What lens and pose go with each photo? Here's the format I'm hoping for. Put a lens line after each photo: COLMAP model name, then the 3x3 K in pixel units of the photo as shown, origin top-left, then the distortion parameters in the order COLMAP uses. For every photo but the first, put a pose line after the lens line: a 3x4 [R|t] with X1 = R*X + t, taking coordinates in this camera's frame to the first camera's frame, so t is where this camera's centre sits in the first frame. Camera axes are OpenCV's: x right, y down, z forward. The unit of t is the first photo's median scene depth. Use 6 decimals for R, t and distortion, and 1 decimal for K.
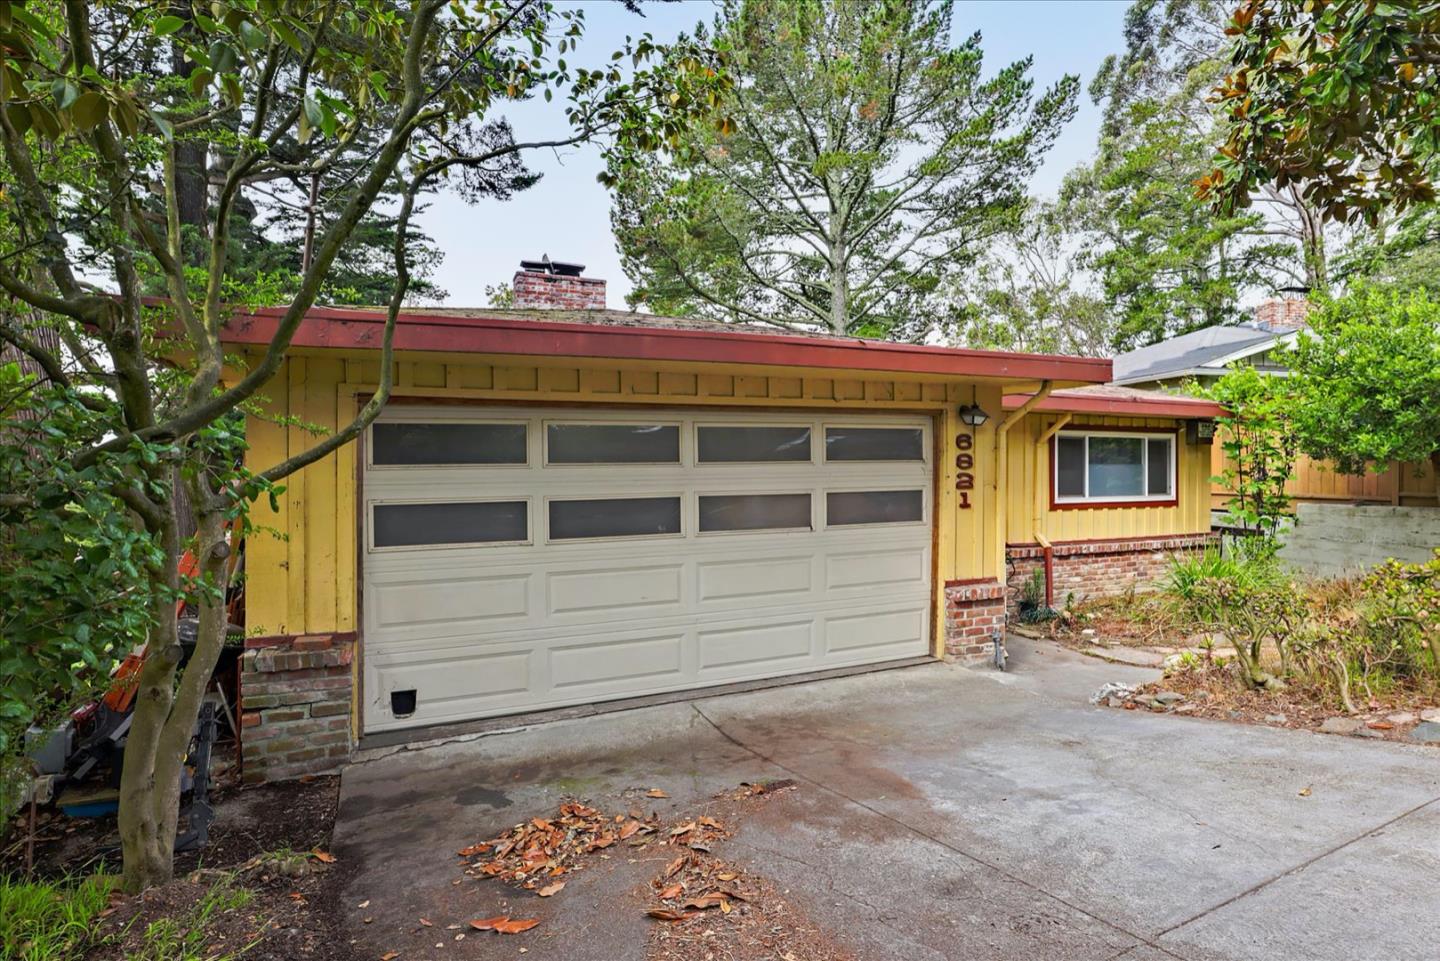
lens RADIAL K [[745.7, 0, 720.2], [0, 745.7, 476.9], [0, 0, 1]] dist [-0.049432, 0.014684]
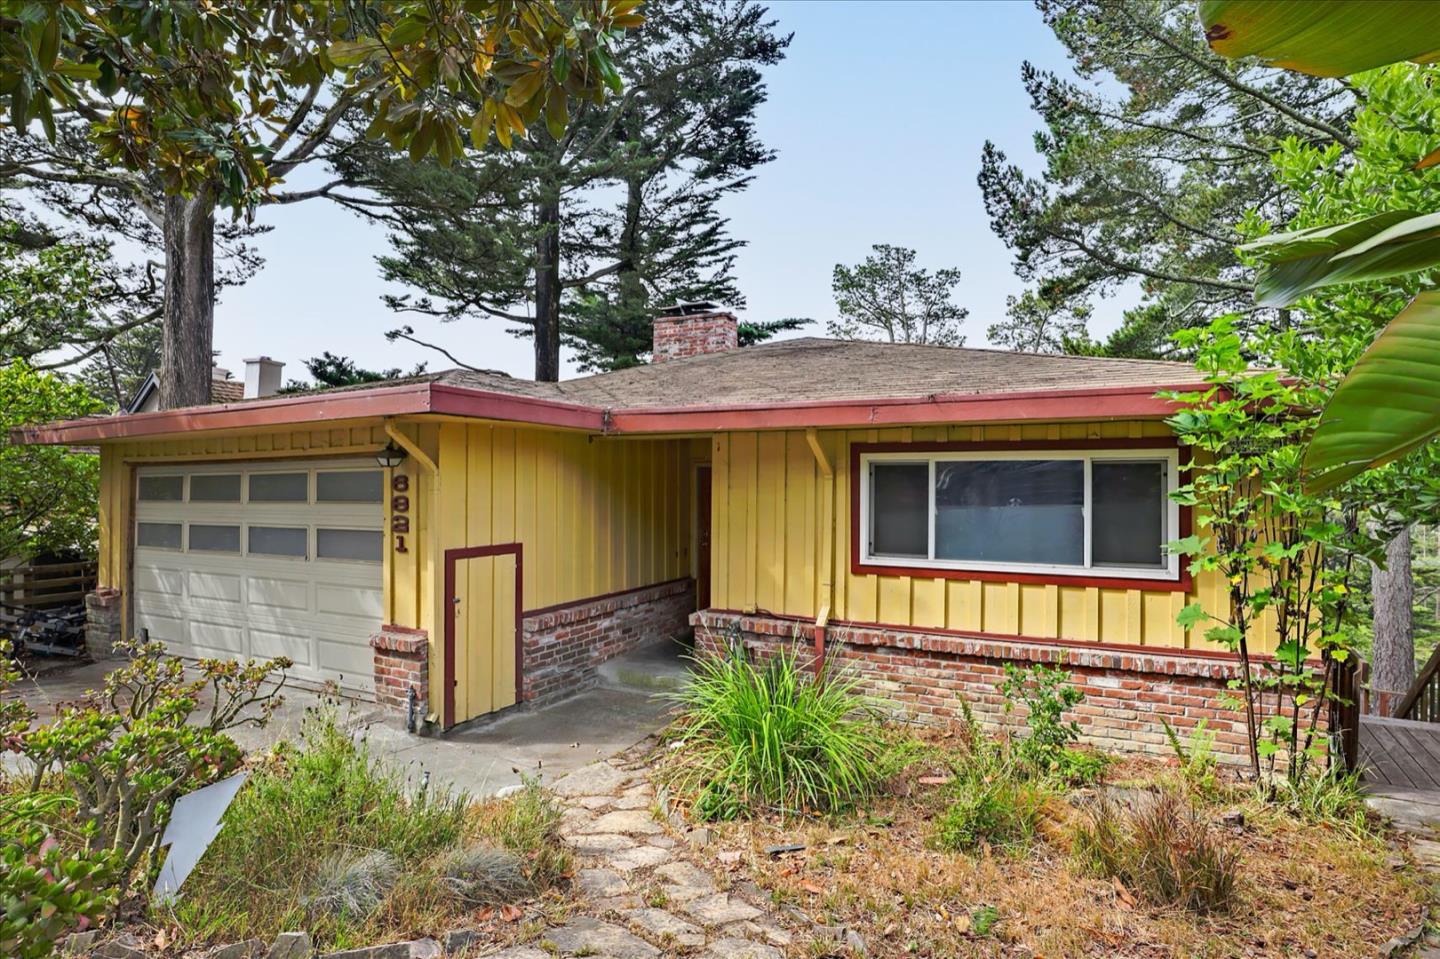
lens RADIAL K [[761.8, 0, 719.8], [0, 761.8, 481.1], [0, 0, 1]] dist [-0.048400, 0.016334]
pose [[0.632693, 0.000367, -0.774403, 1.352376], [-0.012629, 0.999872, -0.009844, -0.045895], [0.774300, 0.016008, 0.632617, 0.701328]]
